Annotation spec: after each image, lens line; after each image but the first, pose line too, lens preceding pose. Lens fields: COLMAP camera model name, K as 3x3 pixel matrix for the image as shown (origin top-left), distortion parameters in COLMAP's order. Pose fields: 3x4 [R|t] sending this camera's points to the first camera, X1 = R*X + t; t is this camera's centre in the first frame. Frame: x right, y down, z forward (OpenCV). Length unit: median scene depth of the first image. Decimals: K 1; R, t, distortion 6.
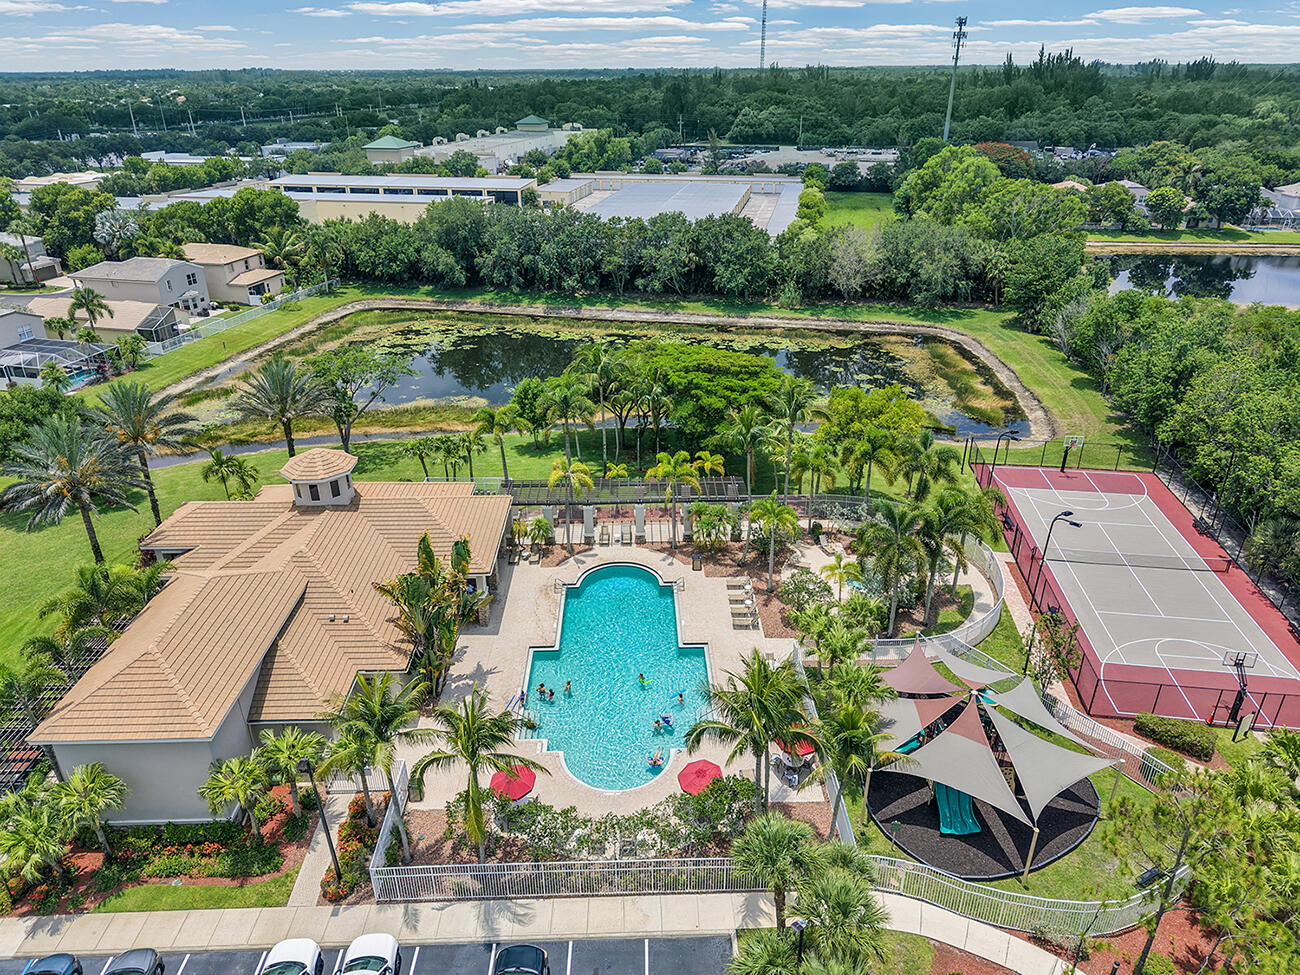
lens RADIAL K [[870.5, 0, 650.0], [0, 870.5, 487.5], [0, 0, 1]] dist [0.035968, -0.054391]
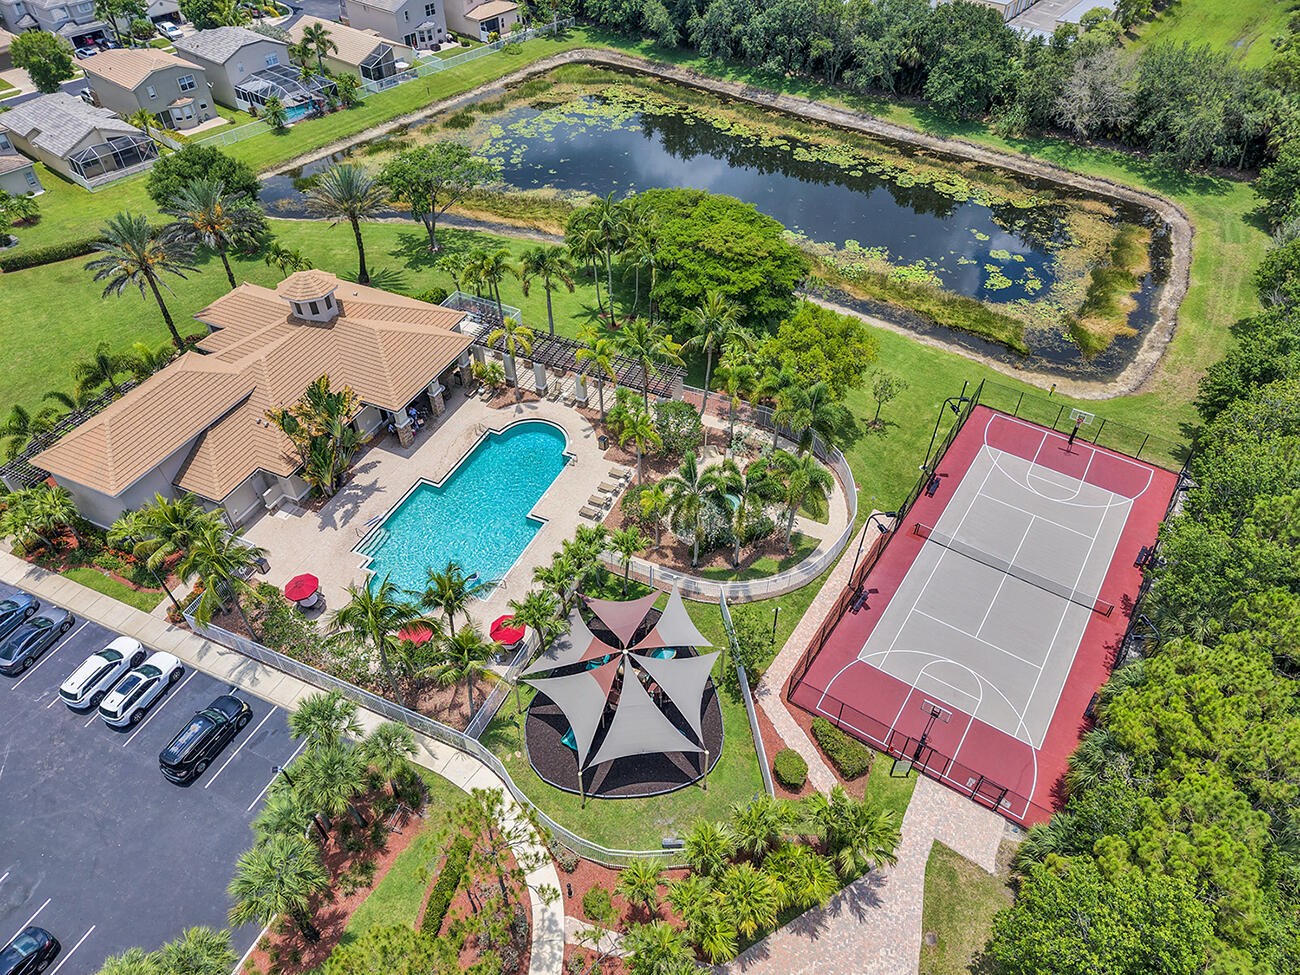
lens RADIAL K [[868.6, 0, 647.8], [0, 868.6, 484.0], [0, 0, 1]] dist [0.036429, -0.030427]
pose [[0.895757, 0.307912, -0.320640, 0.238106], [-0.191701, 0.918321, 0.346320, -0.128787], [0.401087, -0.248752, 0.881619, 0.018796]]
